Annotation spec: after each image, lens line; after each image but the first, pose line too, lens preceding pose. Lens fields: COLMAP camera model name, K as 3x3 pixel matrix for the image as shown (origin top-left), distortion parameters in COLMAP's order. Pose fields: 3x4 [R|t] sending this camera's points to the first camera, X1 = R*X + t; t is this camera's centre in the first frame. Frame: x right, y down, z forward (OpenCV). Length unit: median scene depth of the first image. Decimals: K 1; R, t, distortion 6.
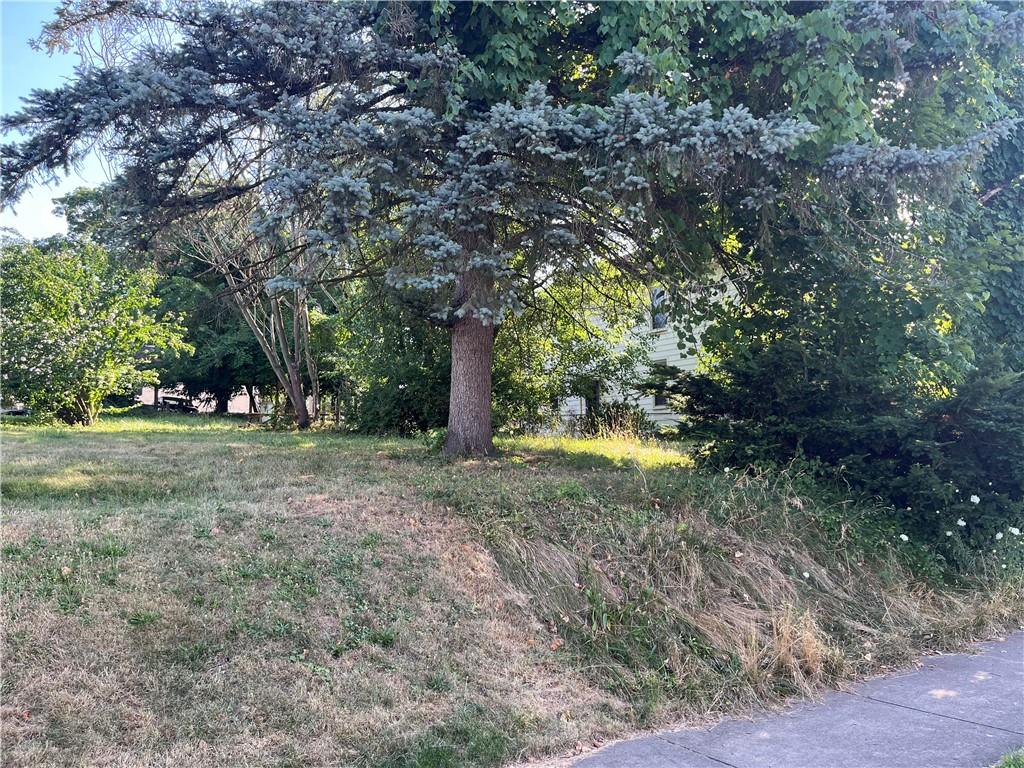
lens RADIAL K [[828.2, 0, 521.5], [0, 828.2, 385.4], [0, 0, 1]] dist [0.071194, -0.082837]
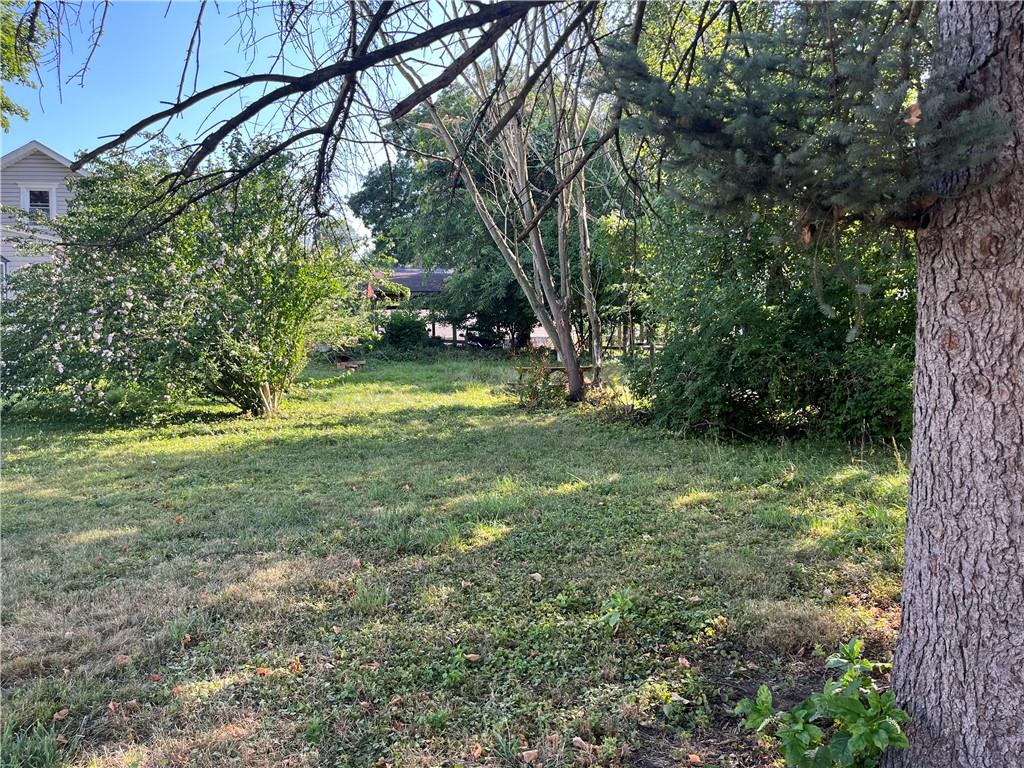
lens RADIAL K [[828.2, 0, 509.3], [0, 828.2, 381.7], [0, 0, 1]] dist [0.071194, -0.082837]
pose [[0.913271, -0.005818, -0.407312, -0.031042], [0.049651, 0.994033, 0.097129, -0.018547], [0.404316, -0.108929, 0.908109, 0.261624]]
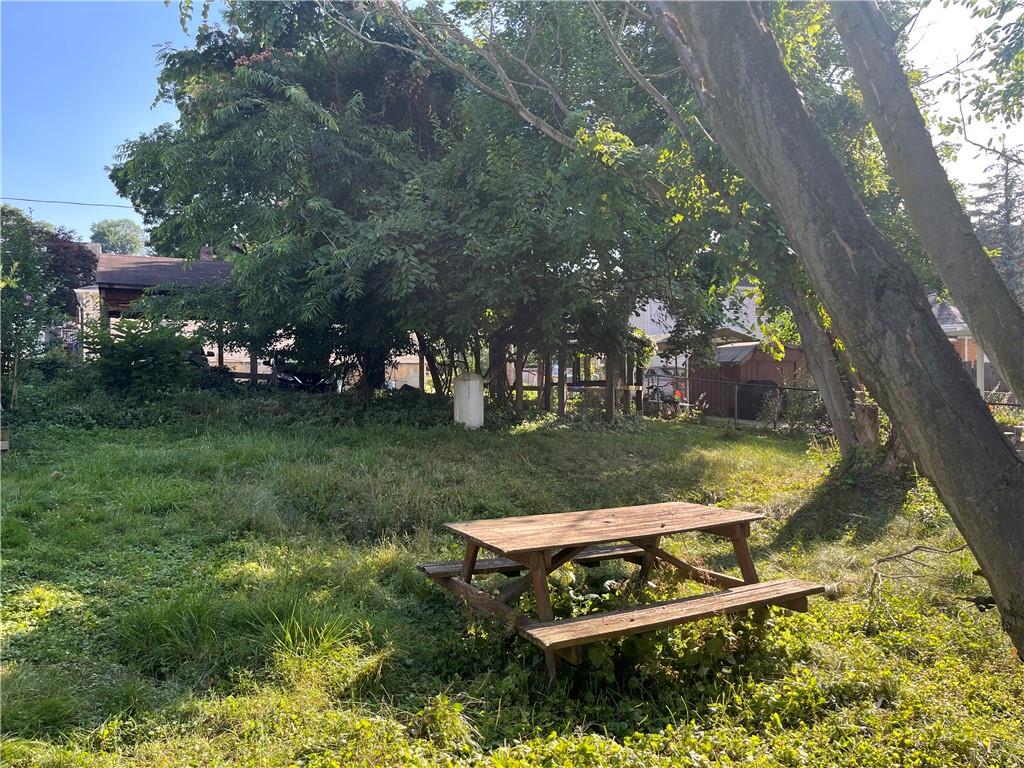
lens RADIAL K [[828.2, 0, 516.9], [0, 828.2, 389.9], [0, 0, 1]] dist [0.071194, -0.082837]
pose [[0.982175, -0.005594, -0.187888, -0.212333], [0.023586, 0.995325, 0.093660, -0.013602], [0.186485, -0.096422, 0.977715, 0.619724]]
